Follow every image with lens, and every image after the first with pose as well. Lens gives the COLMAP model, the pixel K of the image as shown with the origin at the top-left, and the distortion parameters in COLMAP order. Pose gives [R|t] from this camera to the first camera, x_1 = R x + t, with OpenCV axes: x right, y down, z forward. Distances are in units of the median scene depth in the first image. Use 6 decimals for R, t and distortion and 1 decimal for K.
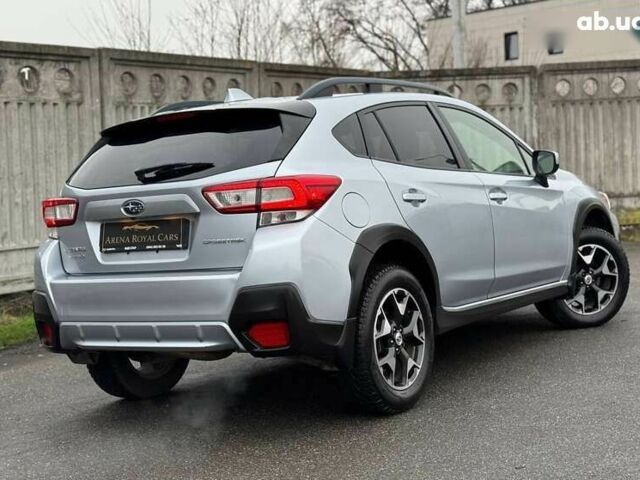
lens RADIAL K [[981.4, 0, 318.5], [0, 981.4, 229.1], [0, 0, 1]] dist [0.188597, -0.276956]
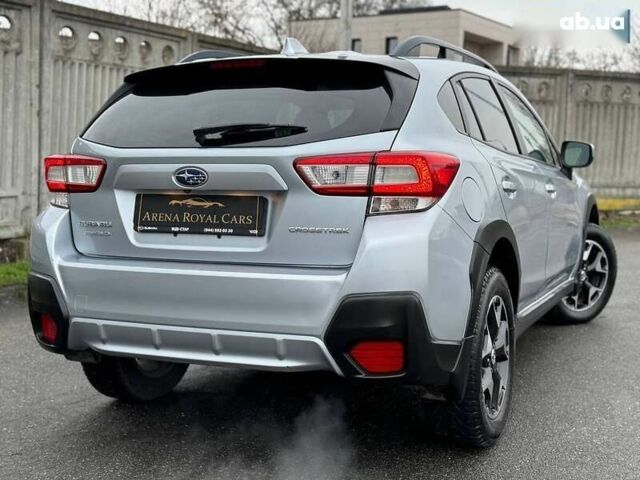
lens RADIAL K [[818.7, 0, 320.6], [0, 818.7, 224.0], [0, 0, 1]] dist [0.219263, -0.494713]
pose [[0.983735, 0.060885, 0.168991, -0.188781], [-0.066747, 0.997342, 0.029222, -0.010614], [-0.166762, -0.040026, 0.985184, 0.344261]]
